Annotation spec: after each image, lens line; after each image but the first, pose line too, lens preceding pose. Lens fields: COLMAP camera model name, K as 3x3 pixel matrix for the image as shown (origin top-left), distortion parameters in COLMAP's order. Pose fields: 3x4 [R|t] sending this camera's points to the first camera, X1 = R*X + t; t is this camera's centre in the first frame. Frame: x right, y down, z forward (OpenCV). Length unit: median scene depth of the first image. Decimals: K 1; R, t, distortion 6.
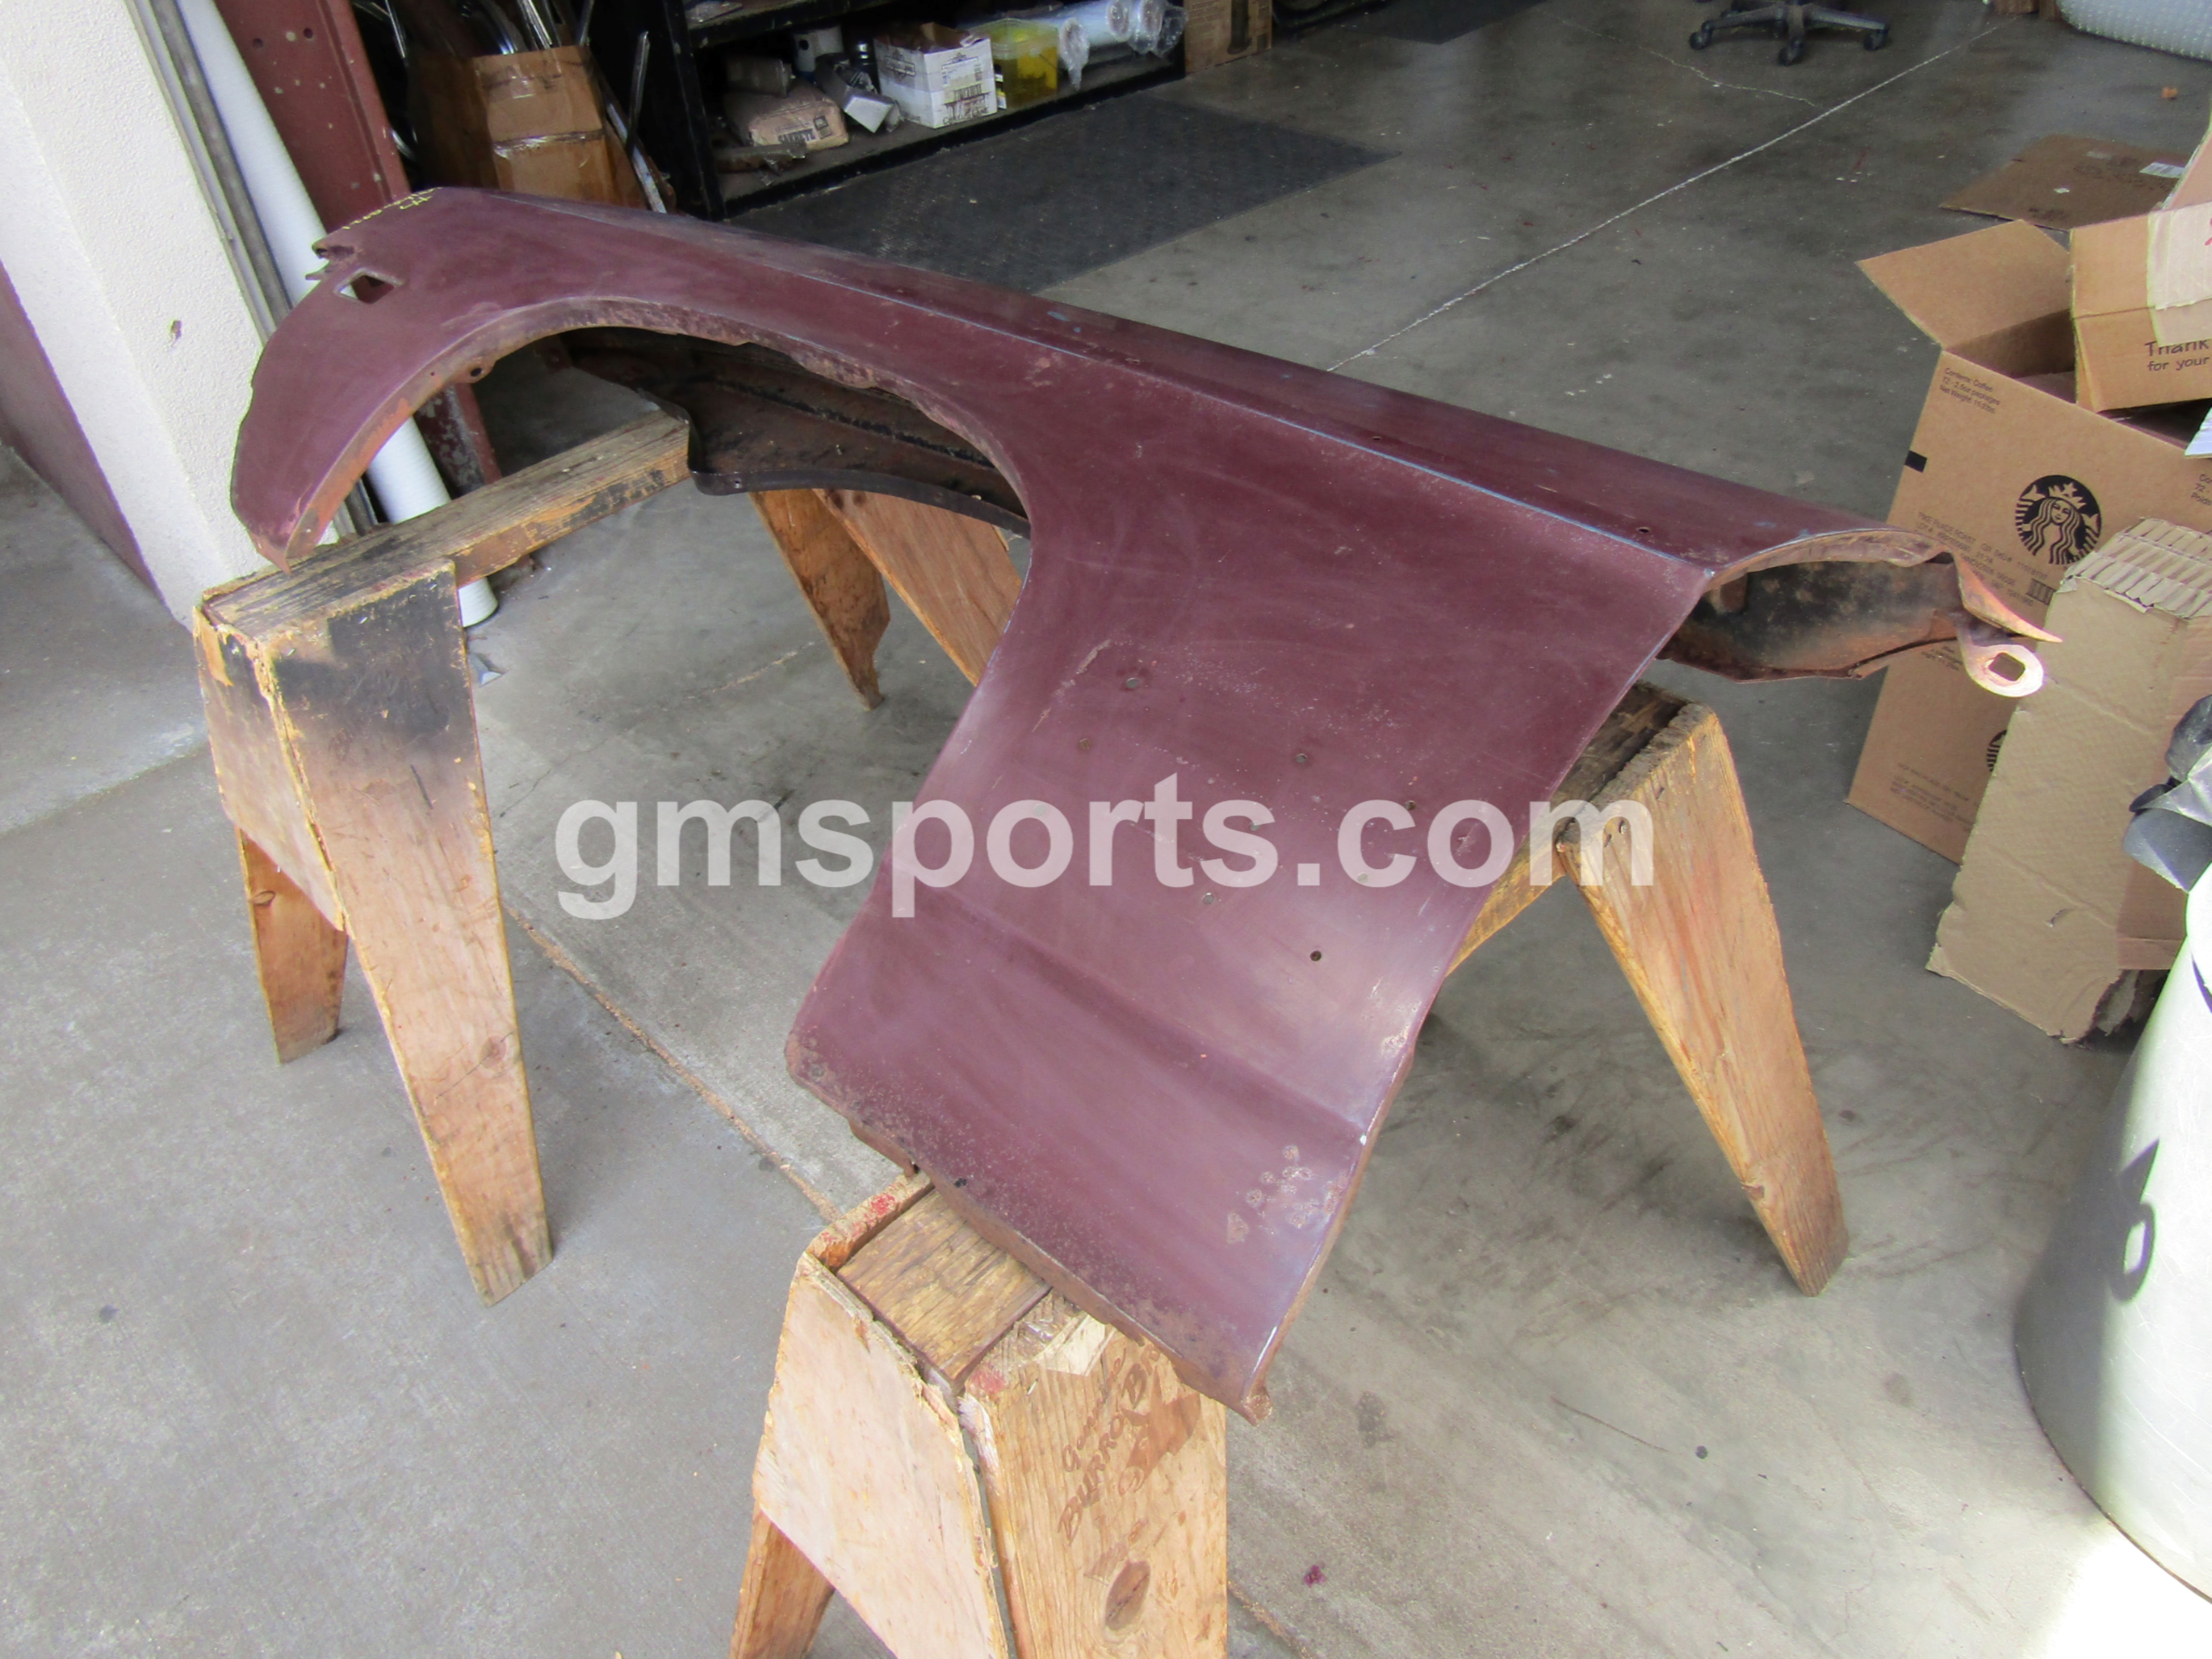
lens RADIAL K [[1555.9, 0, 1105.1], [0, 1555.9, 856.6], [0, 0, 1]] dist [-0.009560, 0.005609]
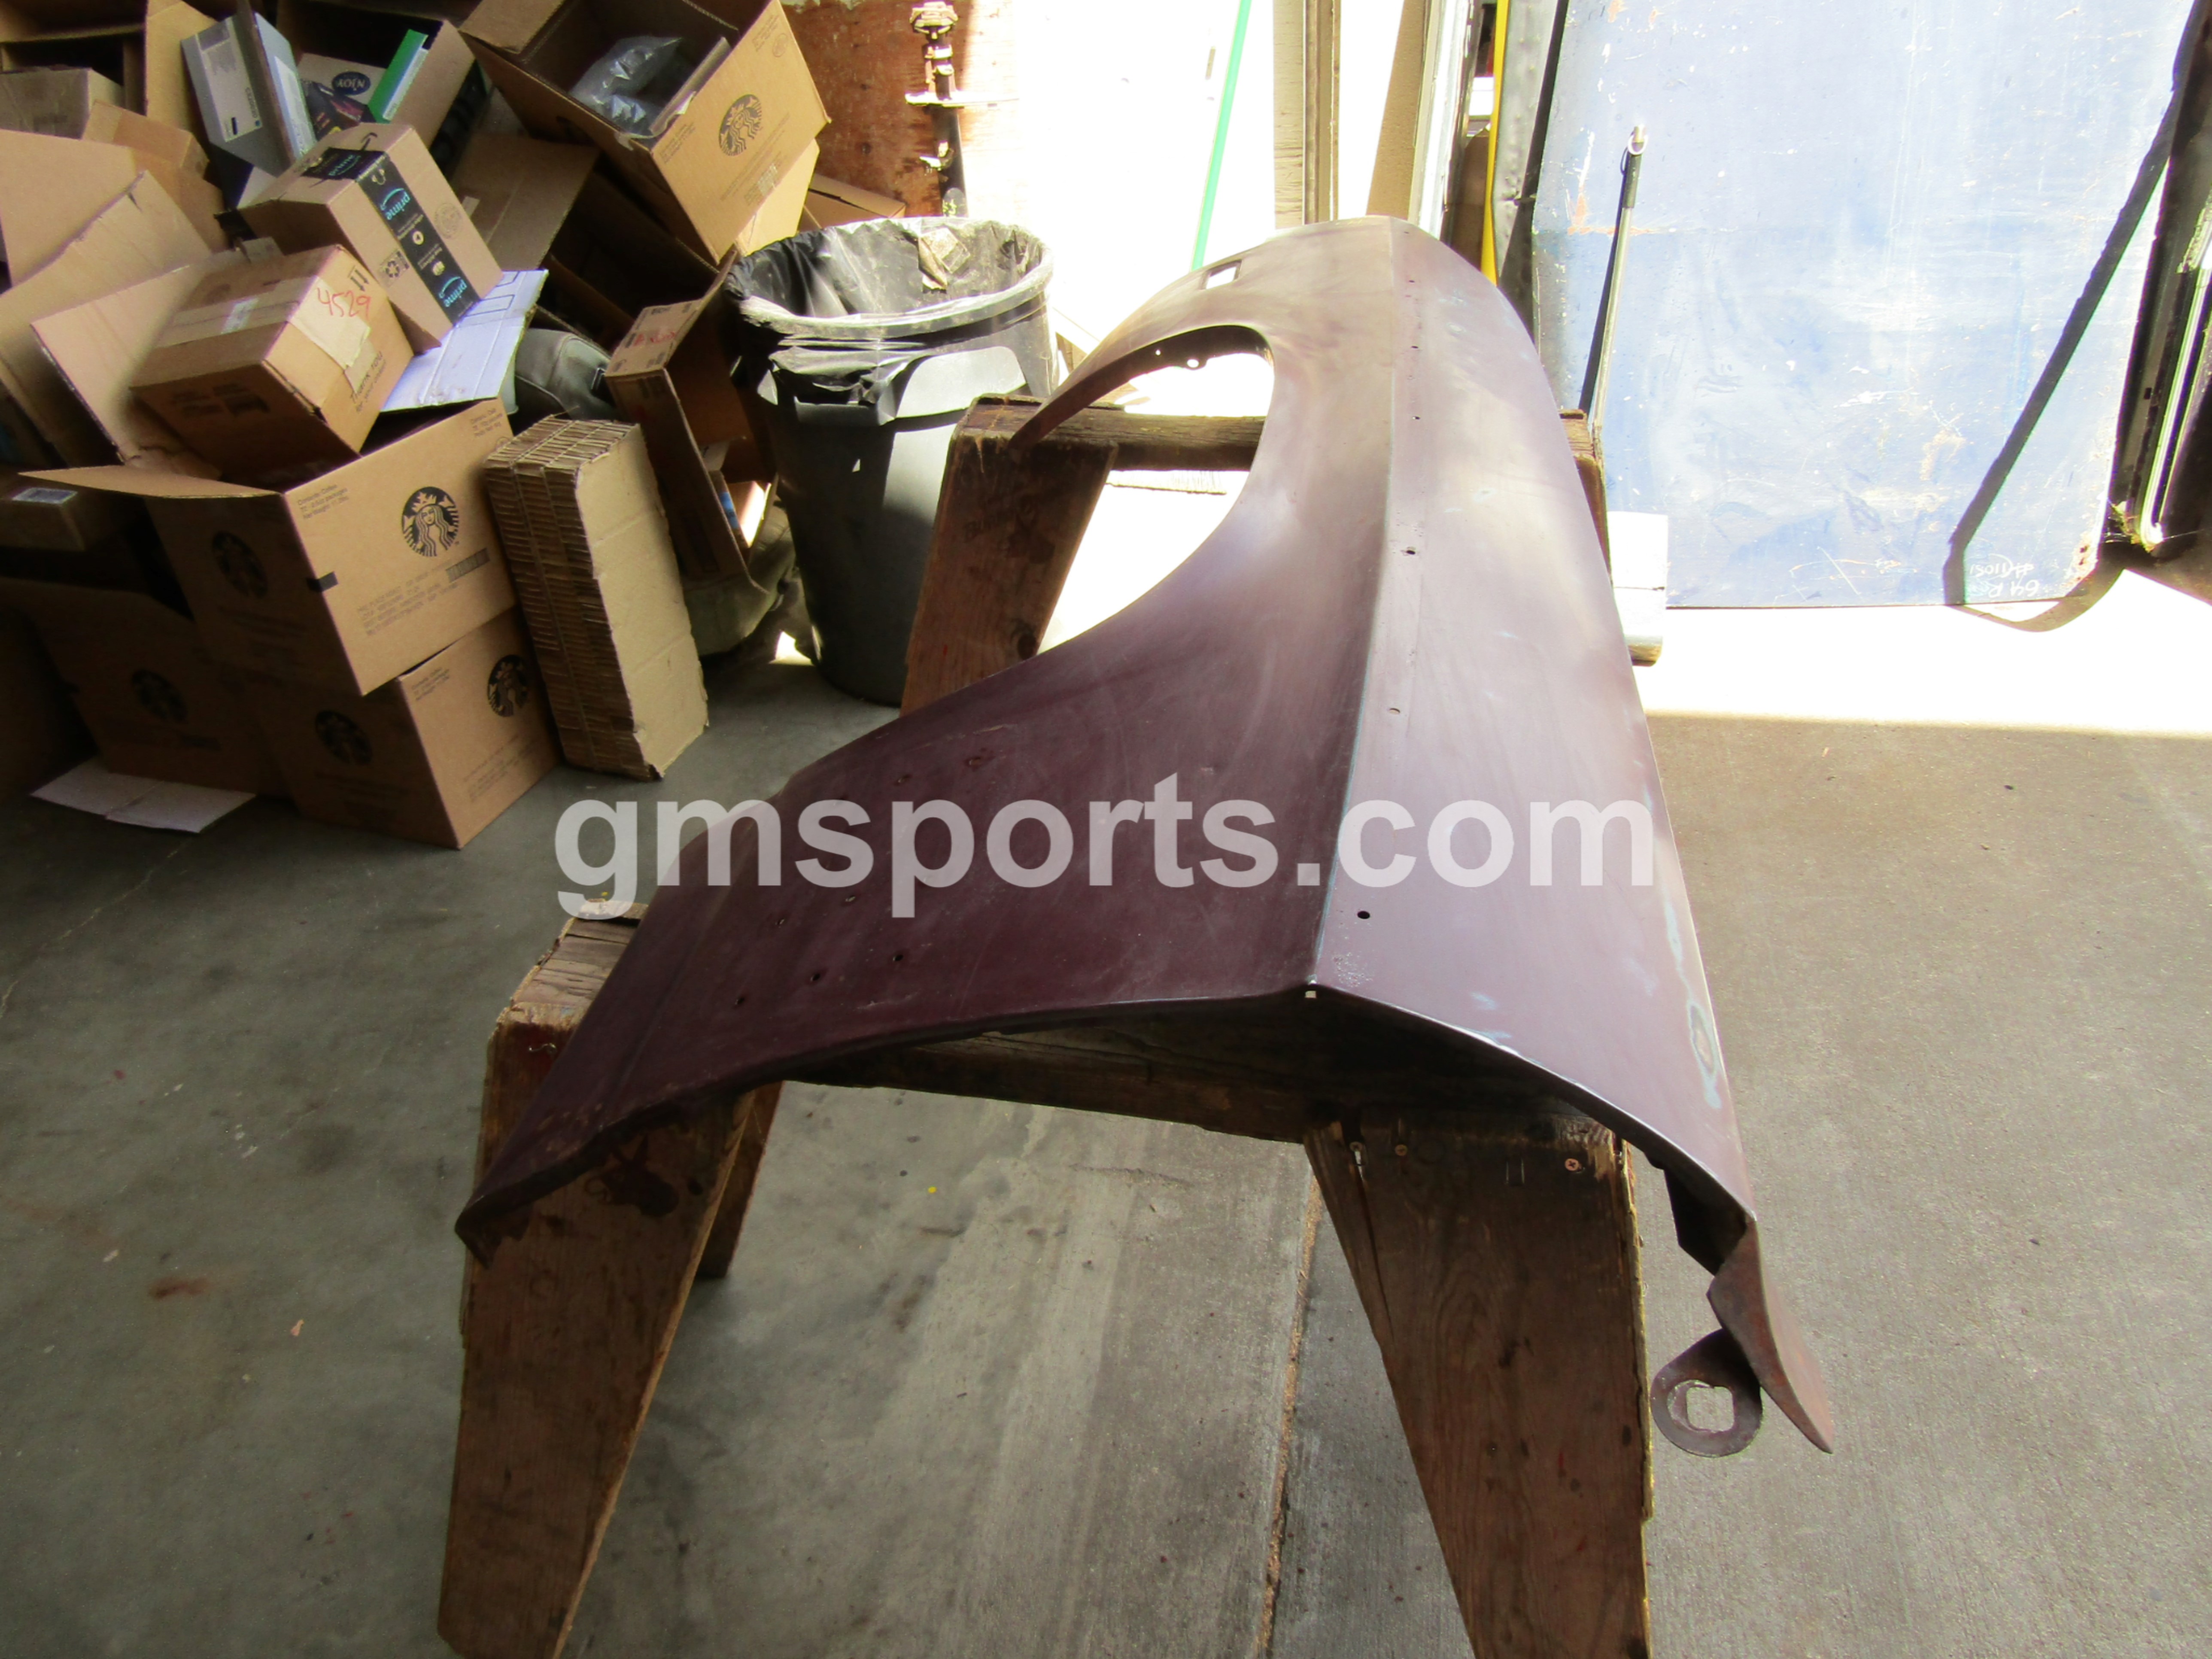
lens RADIAL K [[1588.0, 0, 1122.2], [0, 1588.0, 847.8], [0, 0, 1]] dist [-0.000914, -0.000557]
pose [[-0.569622, -0.423243, 0.704554, -0.807224], [0.593849, 0.380695, 0.708812, -0.748502], [-0.568220, 0.822154, 0.034490, 0.894973]]
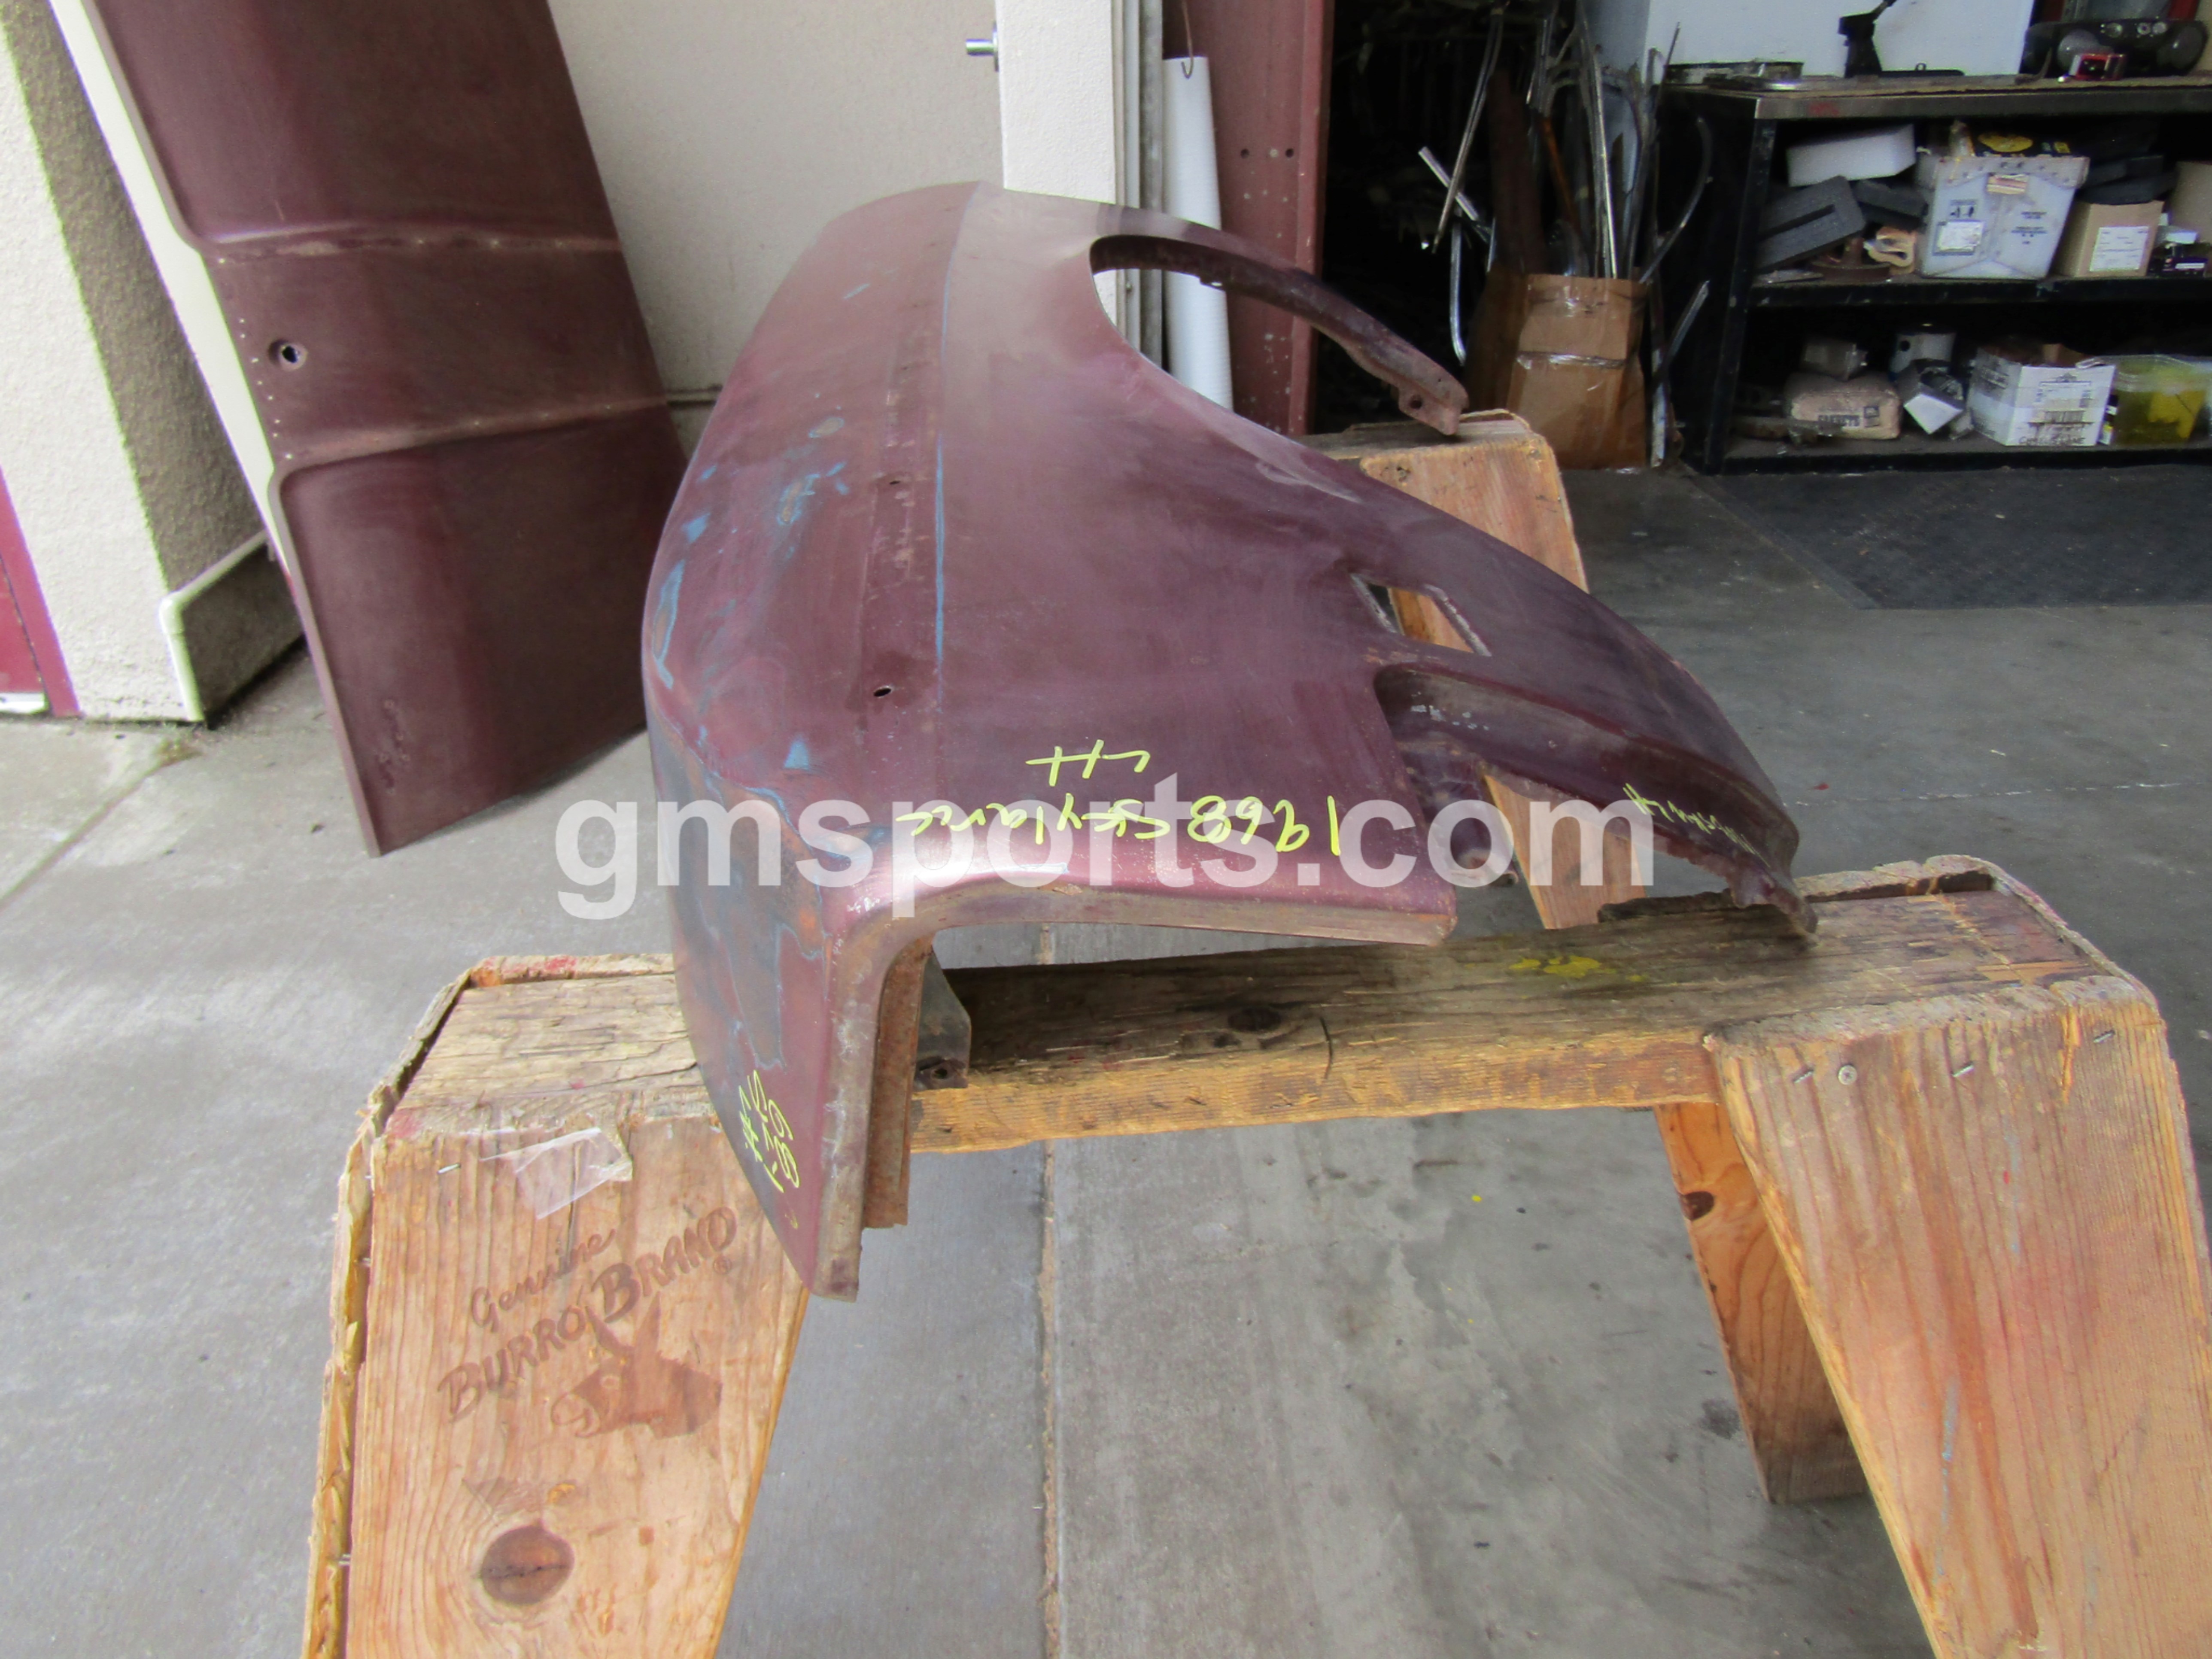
lens RADIAL K [[1555.9, 0, 1105.1], [0, 1555.9, 856.6], [0, 0, 1]] dist [-0.009560, 0.005609]
pose [[0.733976, 0.350426, -0.581791, 0.318236], [-0.456991, 0.888509, -0.041361, 0.039959], [0.502433, 0.296231, 0.812286, 0.246667]]
